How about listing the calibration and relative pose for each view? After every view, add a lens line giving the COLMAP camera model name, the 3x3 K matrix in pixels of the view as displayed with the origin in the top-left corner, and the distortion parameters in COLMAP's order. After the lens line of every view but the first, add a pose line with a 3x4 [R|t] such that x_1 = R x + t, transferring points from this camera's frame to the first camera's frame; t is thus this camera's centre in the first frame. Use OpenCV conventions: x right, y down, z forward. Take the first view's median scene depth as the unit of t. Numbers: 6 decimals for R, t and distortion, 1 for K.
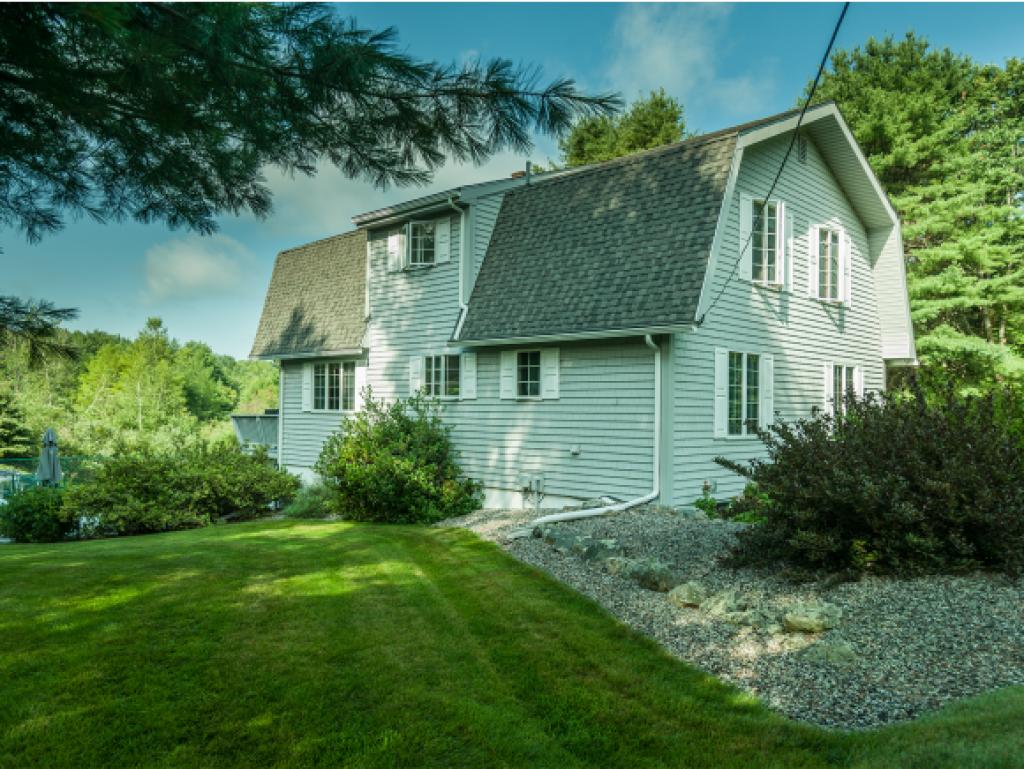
lens RADIAL K [[787.0, 0, 512.0], [0, 787.0, 384.5], [0, 0, 1]] dist [0.002972, -0.000338]
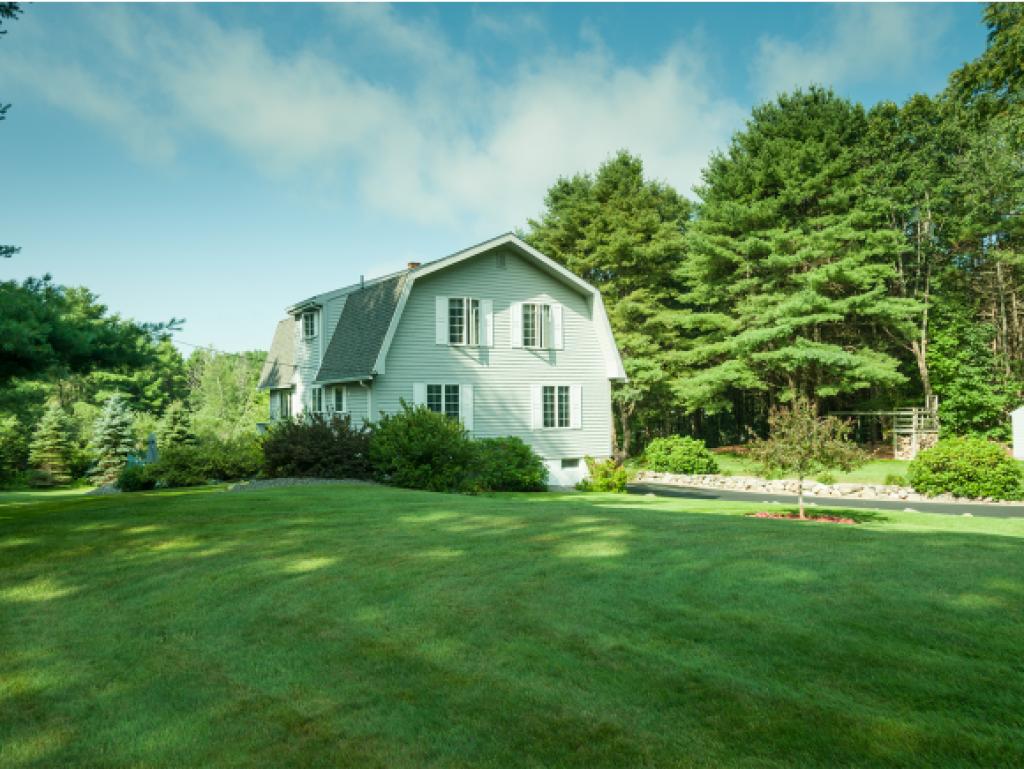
lens RADIAL K [[824.8, 0, 512.0], [0, 824.8, 384.5], [0, 0, 1]] dist [-0.005871, -0.002298]
pose [[0.962434, -0.033549, -0.269434, 0.822115], [0.034584, 0.999401, -0.000907, -0.028780], [0.269304, -0.008446, 0.963018, -0.665843]]
